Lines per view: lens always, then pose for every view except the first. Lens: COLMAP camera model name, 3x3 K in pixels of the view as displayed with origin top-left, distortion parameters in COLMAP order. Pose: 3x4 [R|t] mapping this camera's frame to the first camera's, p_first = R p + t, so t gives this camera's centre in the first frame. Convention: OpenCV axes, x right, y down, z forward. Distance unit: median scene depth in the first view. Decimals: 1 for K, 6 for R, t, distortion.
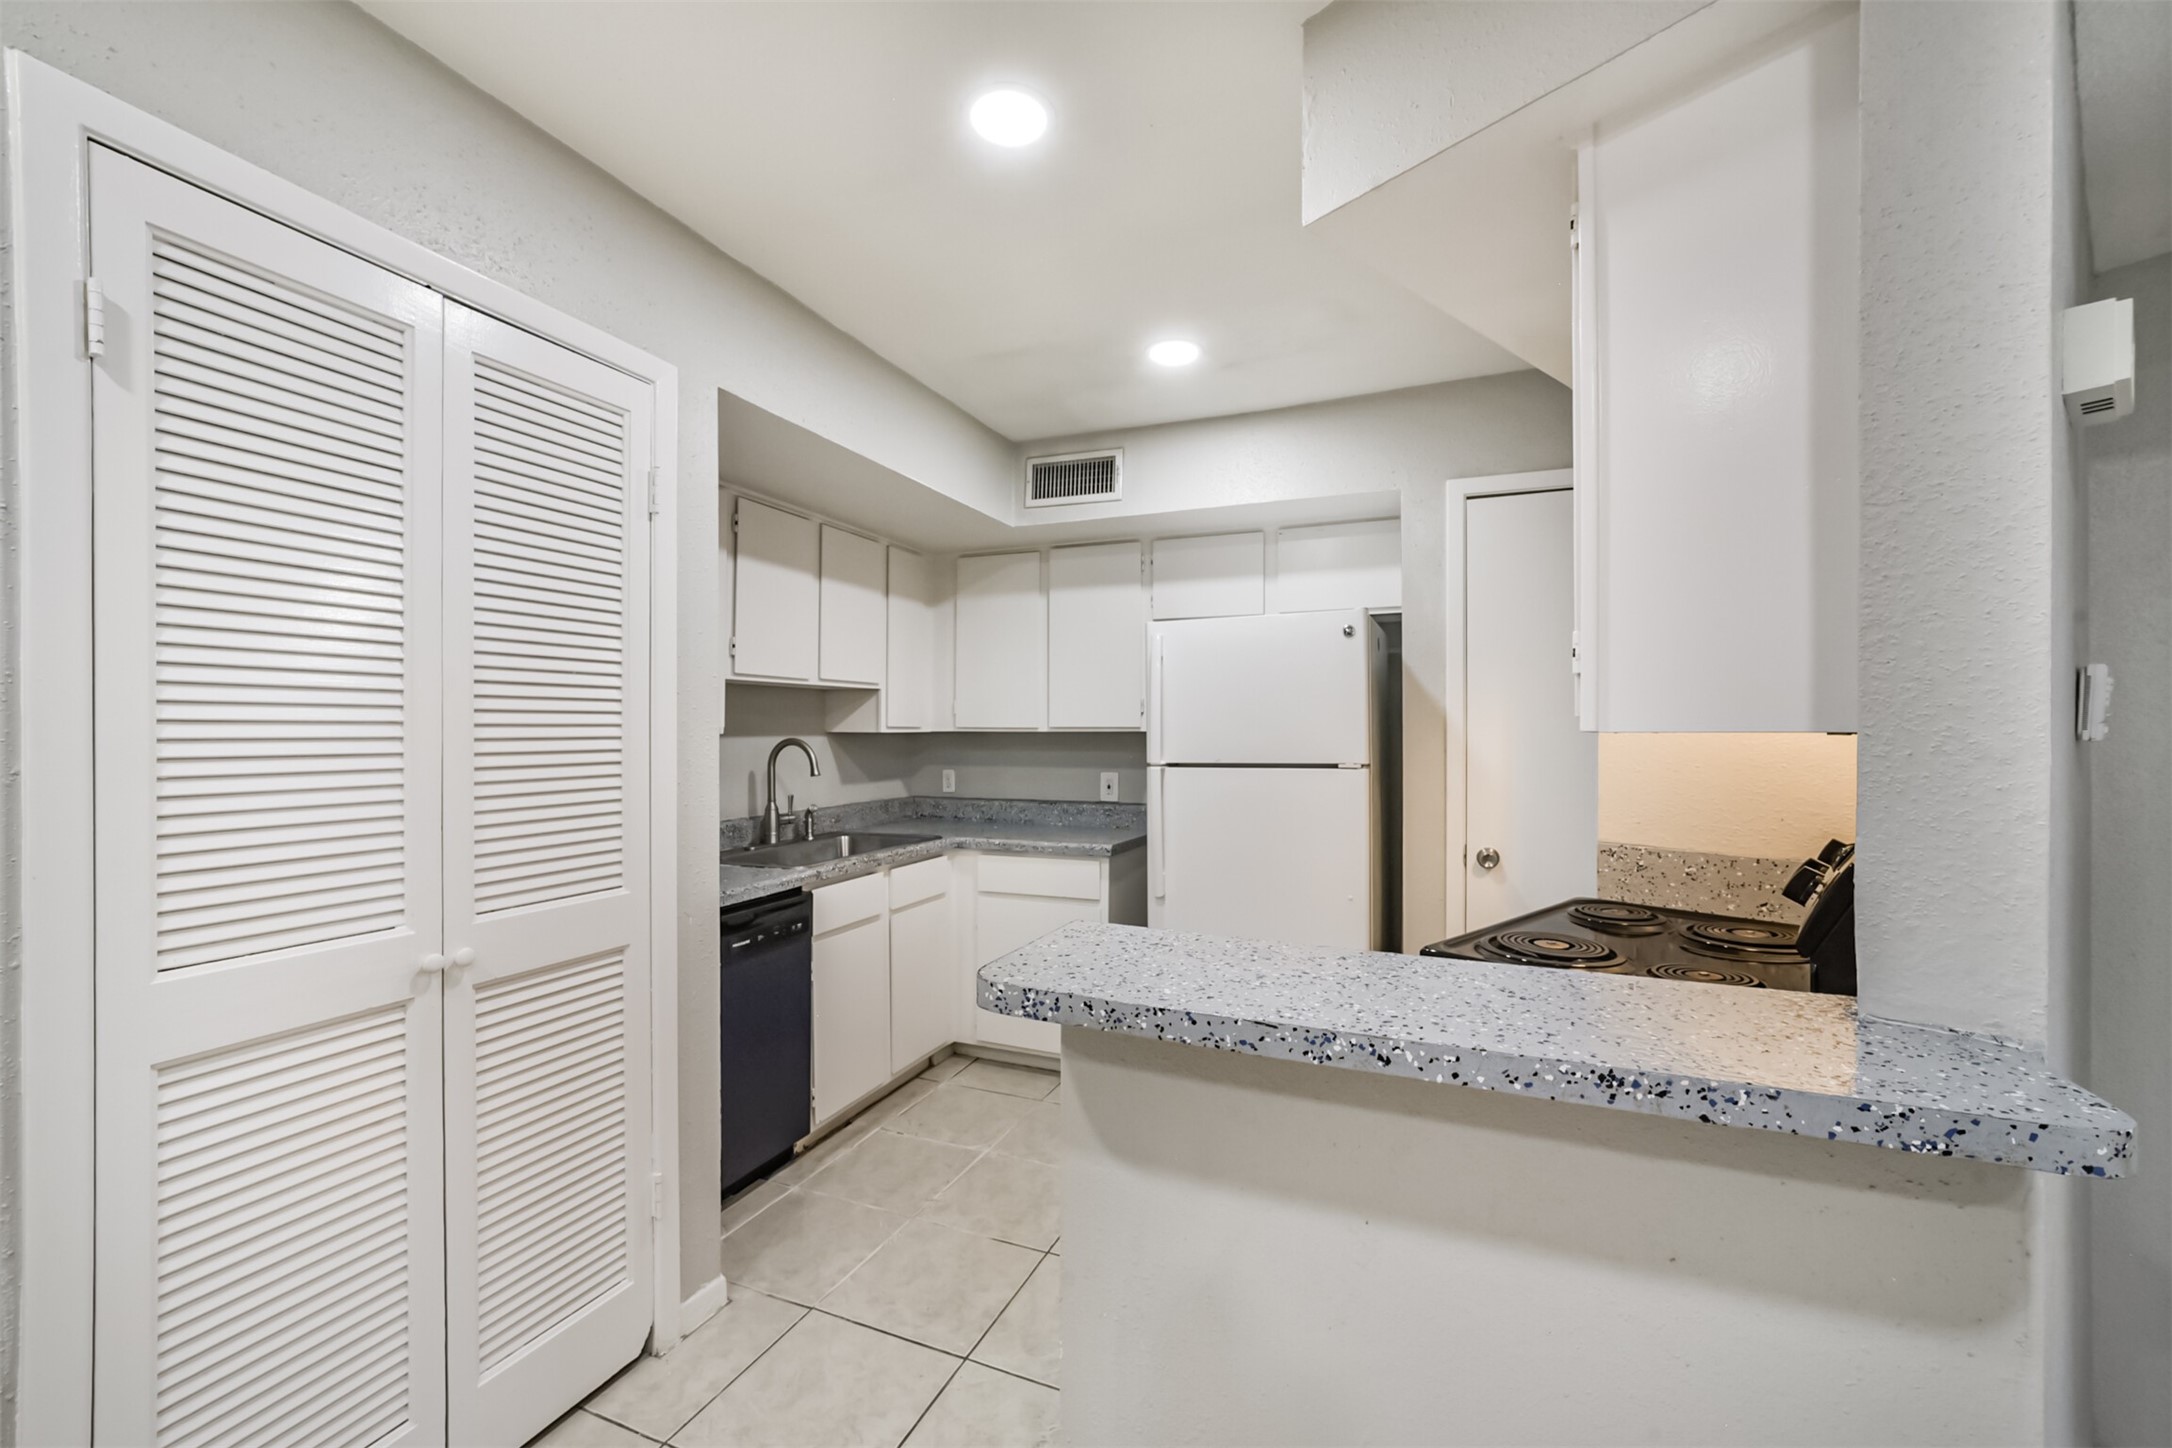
lens RADIAL K [[858.6, 0, 1094.1], [0, 858.6, 741.2], [0, 0, 1]] dist [-0.022910, 0.008774]
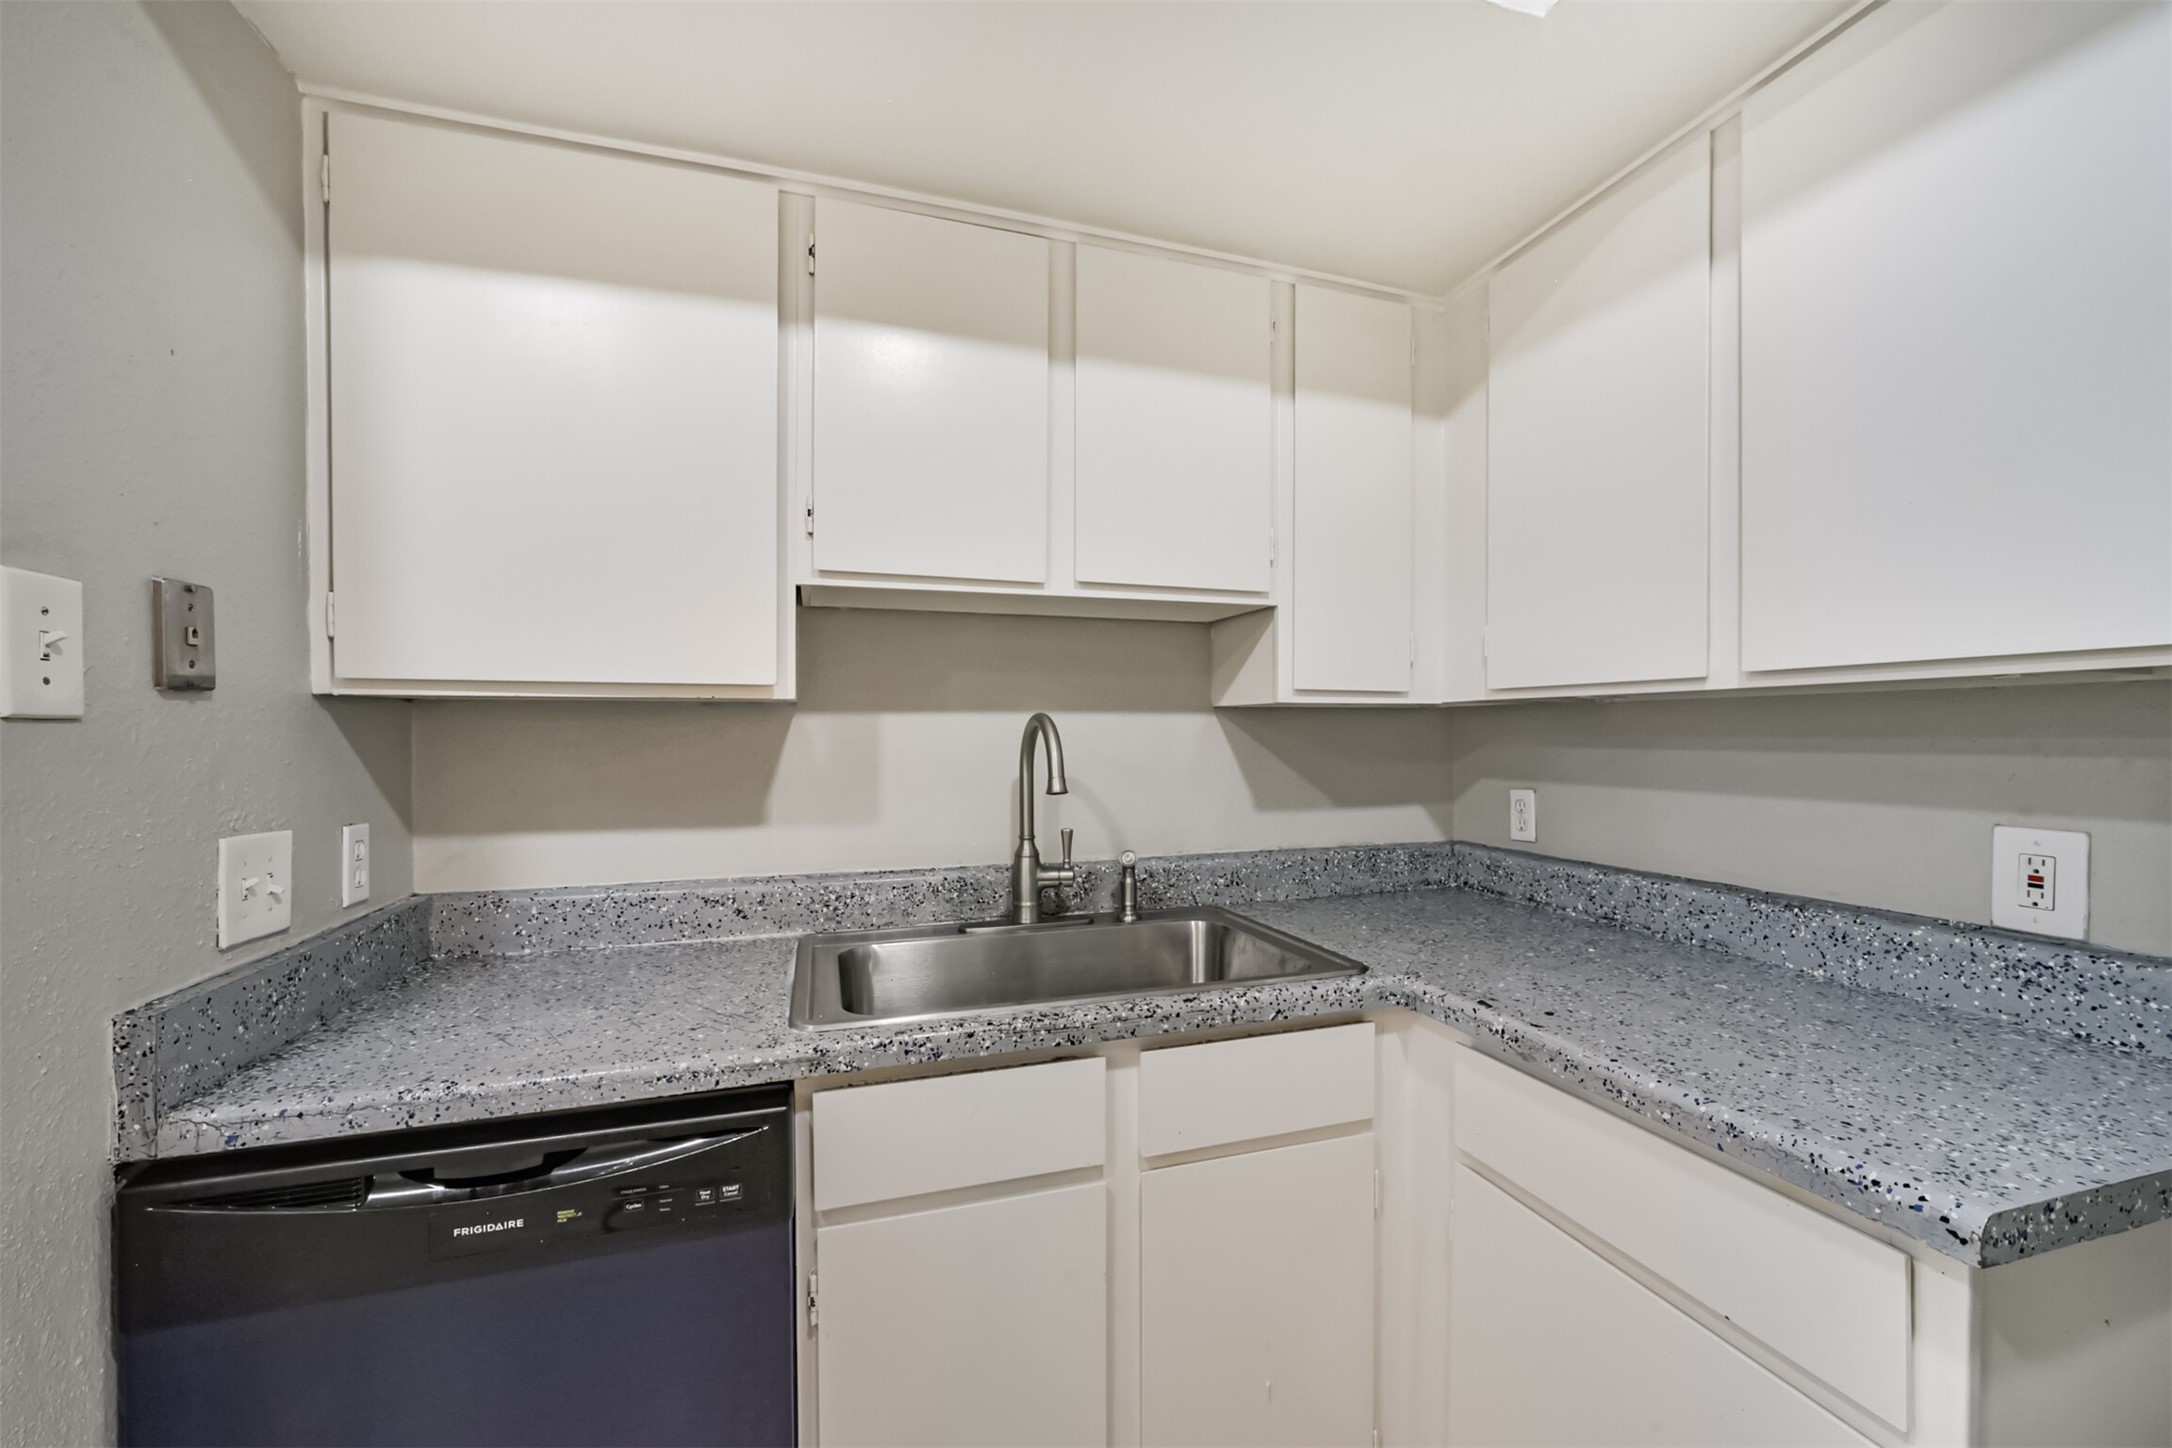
lens RADIAL K [[858.6, 0, 1094.1], [0, 858.6, 741.2], [0, 0, 1]] dist [-0.022910, 0.008774]
pose [[0.639761, 0.005760, -0.768552, 0.038023], [-0.007063, 0.999974, 0.001615, 0.010815], [0.768542, 0.004395, 0.639785, 0.683903]]
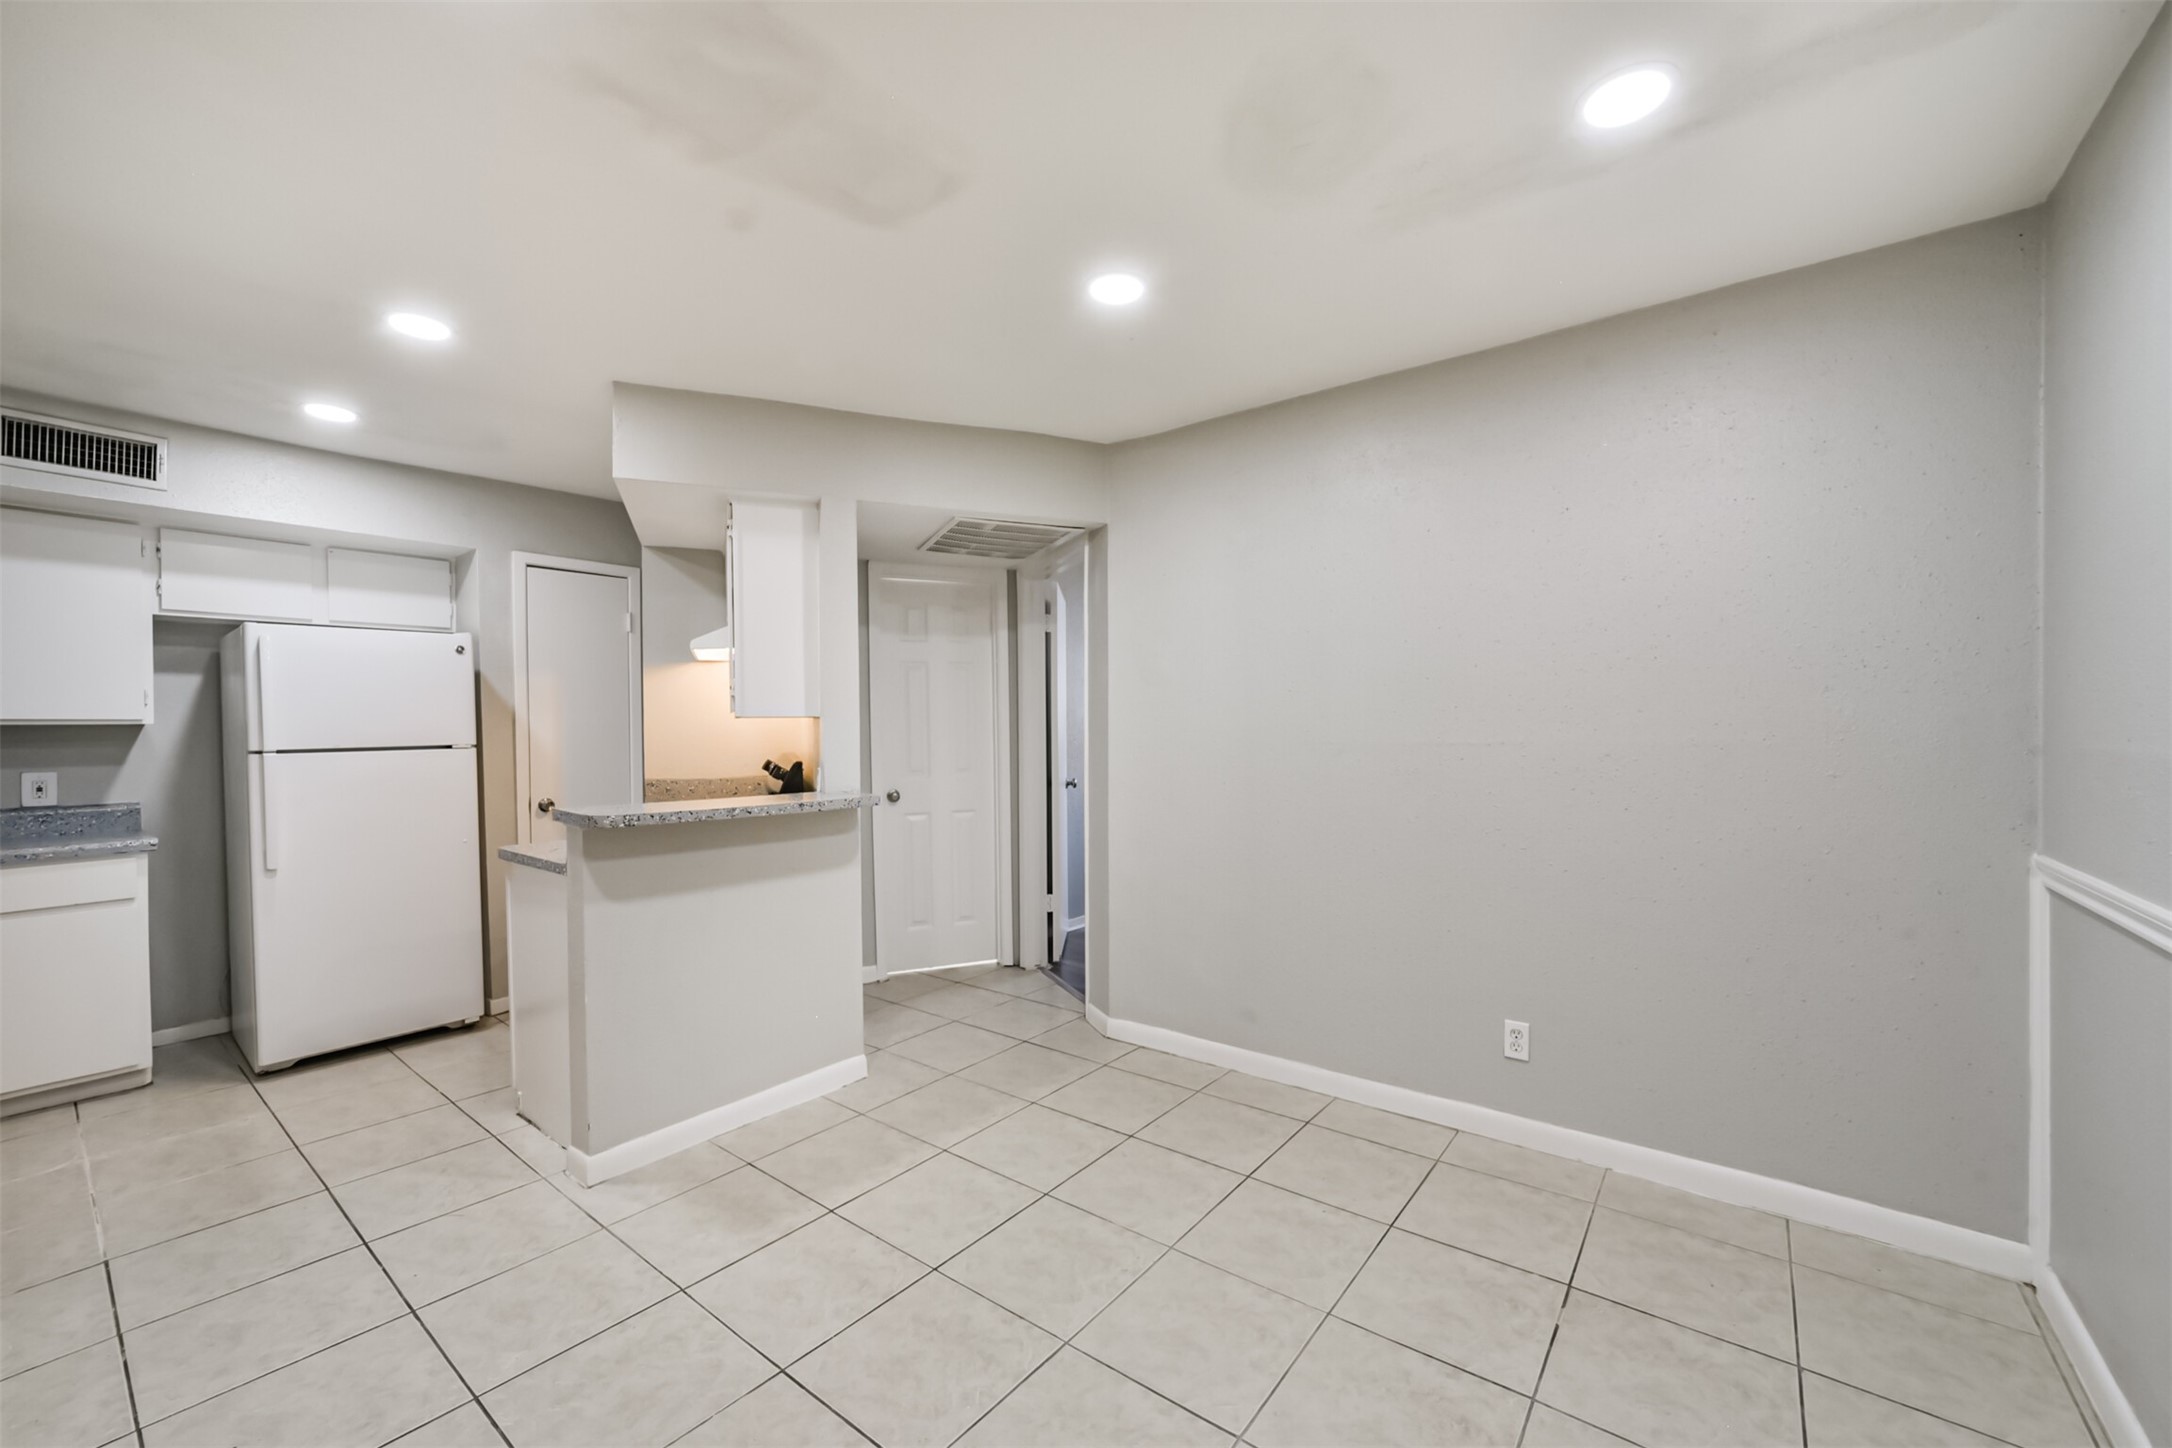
lens RADIAL K [[862.0, 0, 1084.1], [0, 862.0, 735.9], [0, 0, 1]] dist [-0.021709, 0.008971]
pose [[0.278225, -0.013188, 0.960426, -0.595592], [0.020282, 0.999763, 0.007853, 0.016902], [-0.960302, 0.017295, 0.278426, -0.283745]]
